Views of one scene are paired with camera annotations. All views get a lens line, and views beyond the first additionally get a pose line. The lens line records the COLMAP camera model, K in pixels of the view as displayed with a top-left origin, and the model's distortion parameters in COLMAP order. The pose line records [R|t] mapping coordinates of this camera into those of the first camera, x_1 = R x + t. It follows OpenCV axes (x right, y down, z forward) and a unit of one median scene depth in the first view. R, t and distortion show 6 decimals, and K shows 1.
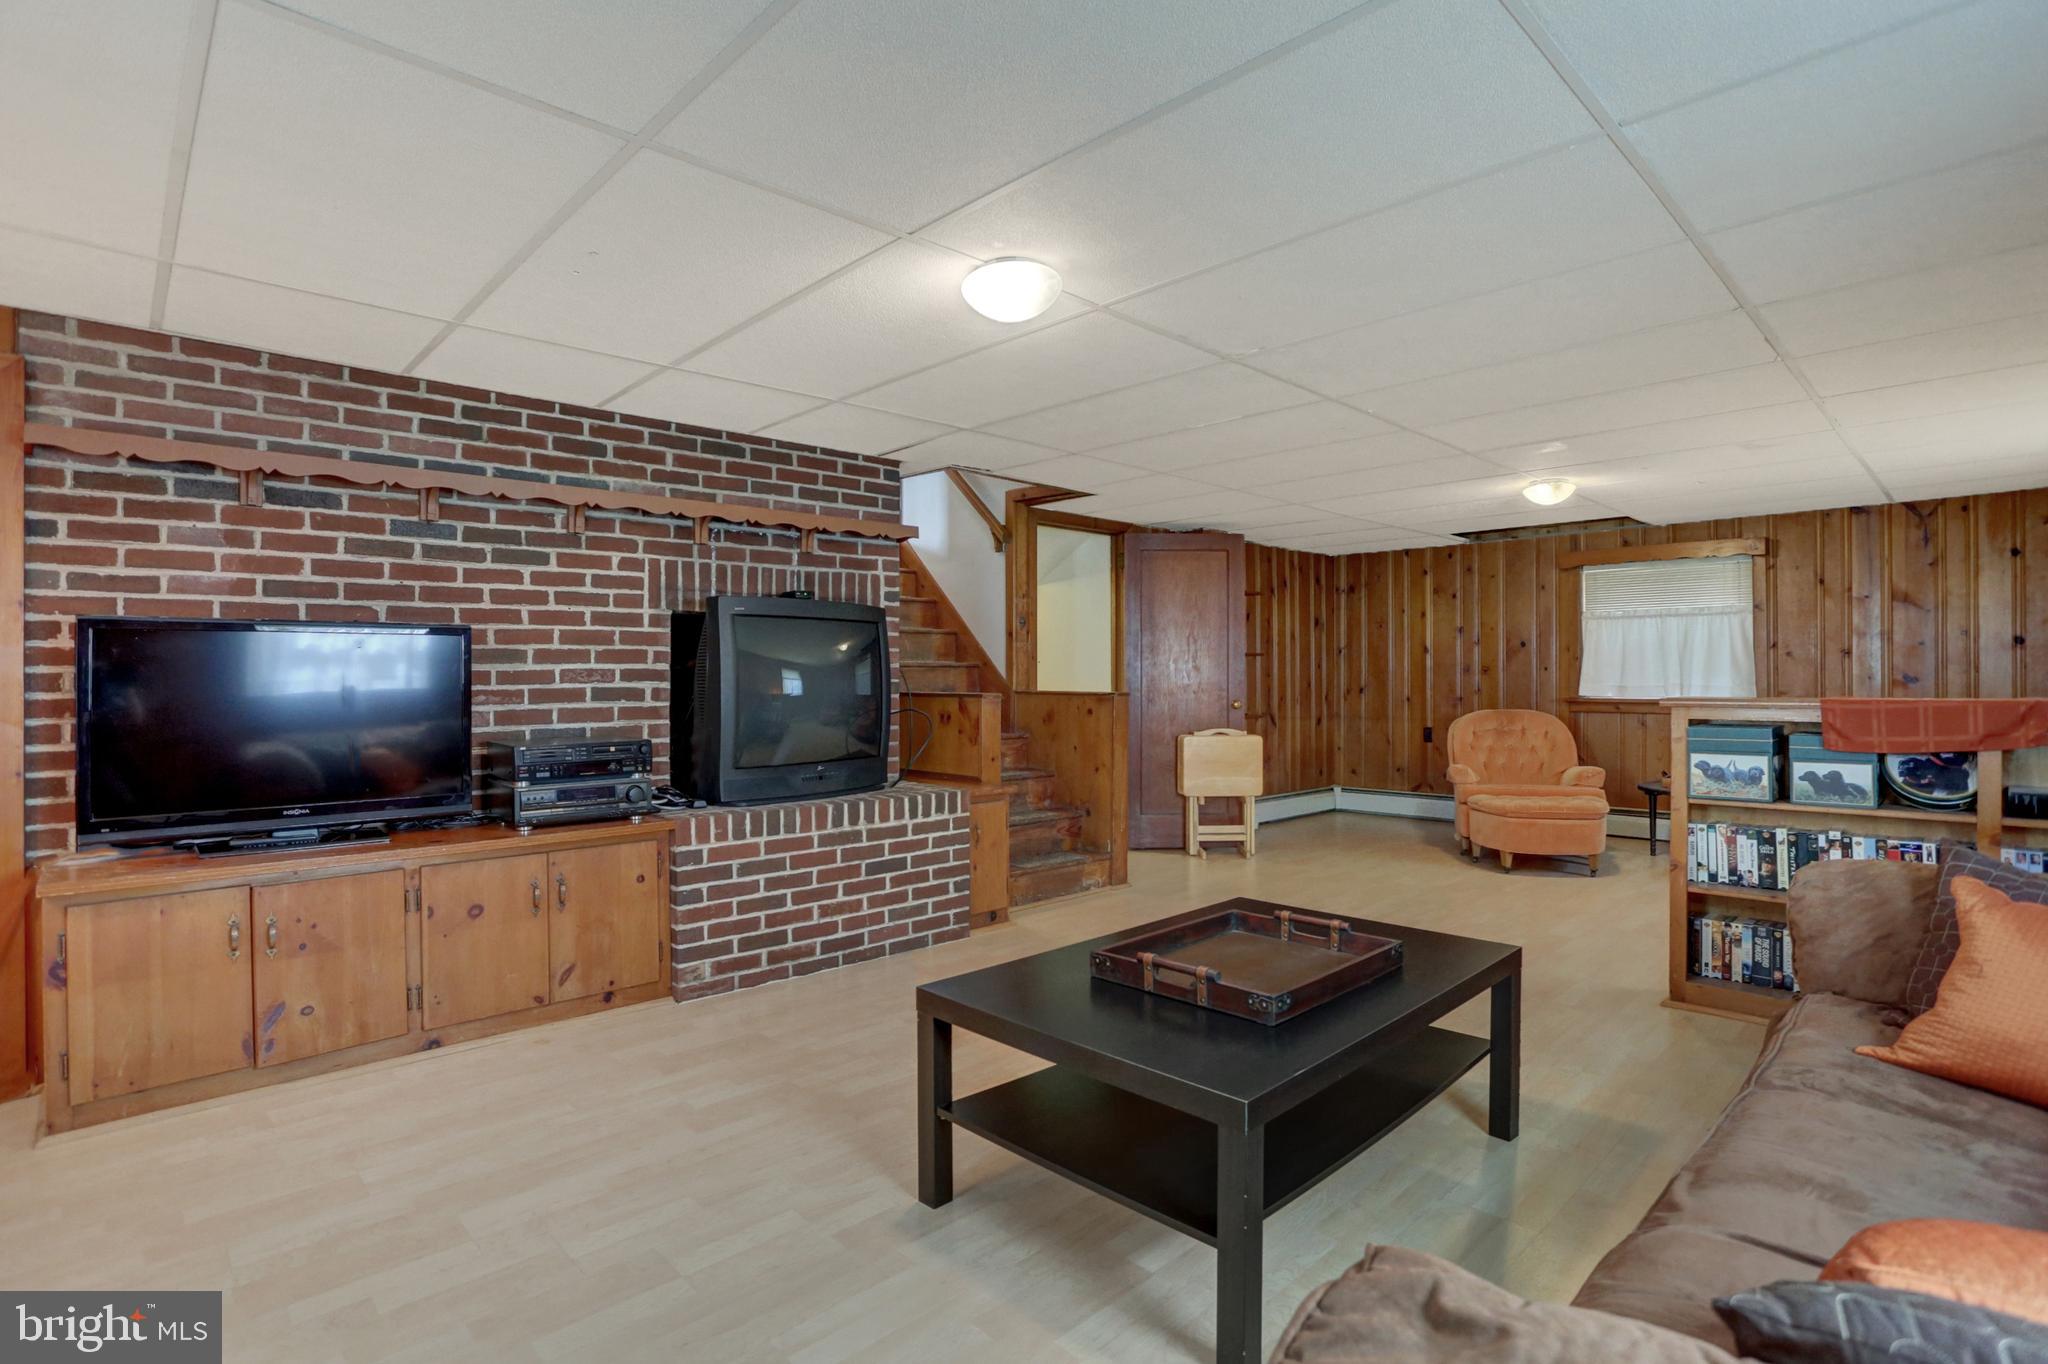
lens RADIAL K [[1011.3, 0, 1030.0], [0, 1011.3, 673.8], [0, 0, 1]] dist [-0.083229, 0.035871]
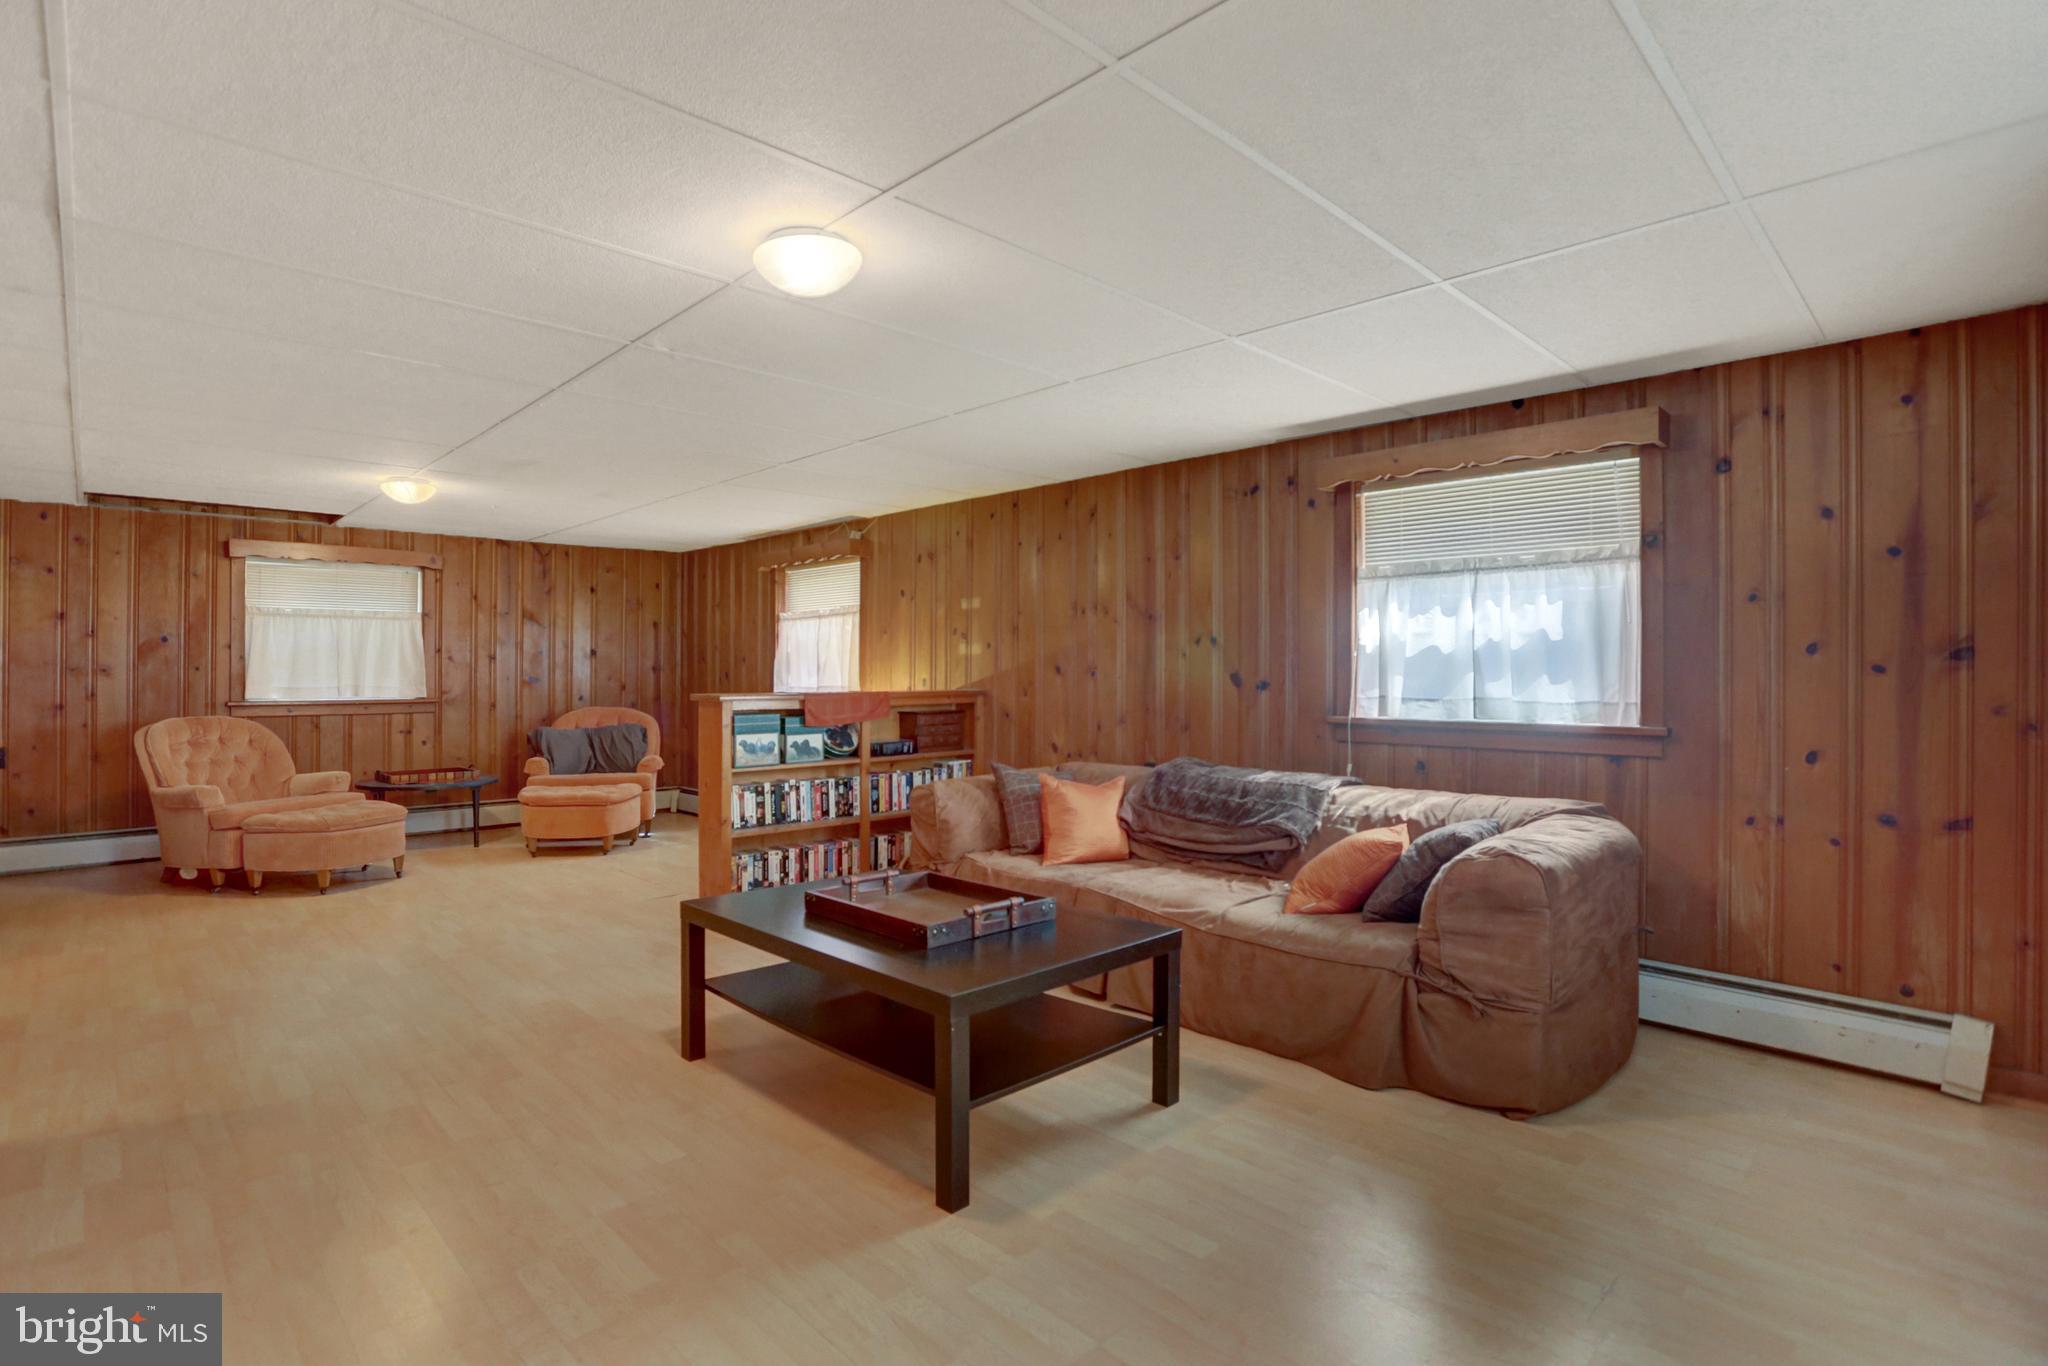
lens RADIAL K [[1011.3, 0, 1030.0], [0, 1011.3, 674.8], [0, 0, 1]] dist [-0.083229, 0.035871]
pose [[-0.023508, 0.002618, 0.999720, -0.504490], [-0.003776, 0.999989, -0.002707, -0.000326], [-0.999717, -0.003838, -0.023498, 0.435212]]
